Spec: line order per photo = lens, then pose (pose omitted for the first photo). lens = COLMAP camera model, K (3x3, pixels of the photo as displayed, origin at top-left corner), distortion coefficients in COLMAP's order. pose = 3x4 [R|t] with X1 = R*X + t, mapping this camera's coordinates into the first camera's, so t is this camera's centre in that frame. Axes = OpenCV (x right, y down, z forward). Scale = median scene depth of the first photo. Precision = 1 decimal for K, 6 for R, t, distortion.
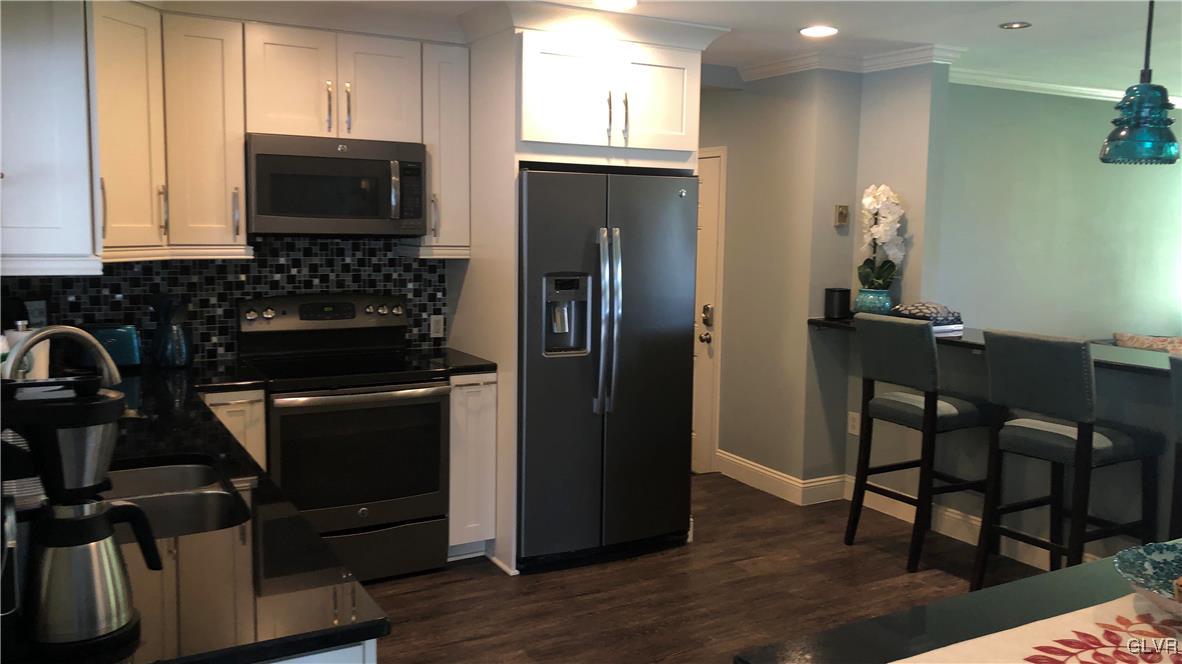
lens RADIAL K [[957.1, 0, 593.7], [0, 957.1, 326.3], [0, 0, 1]] dist [0.033094, -0.026274]
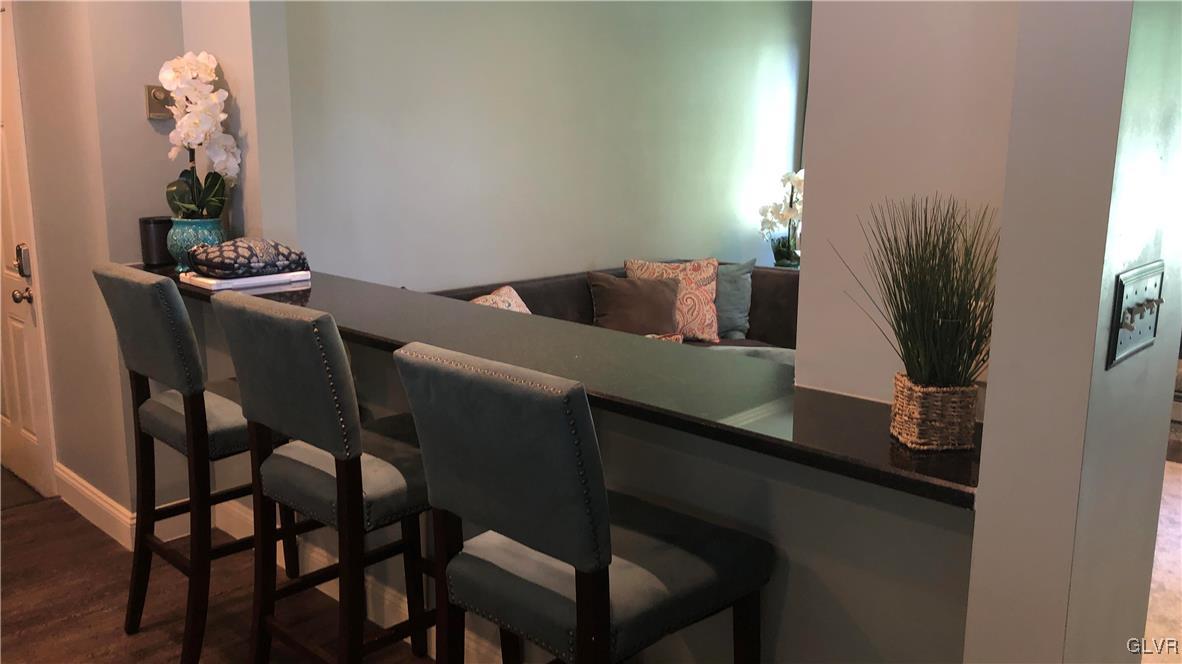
lens RADIAL K [[957.1, 0, 581.9], [0, 957.1, 326.3], [0, 0, 1]] dist [0.033094, -0.026274]
pose [[0.959048, -0.061926, 0.276391, 0.361673], [0.037209, 0.994896, 0.093795, -0.017796], [-0.280789, -0.079670, 0.956457, 0.314456]]
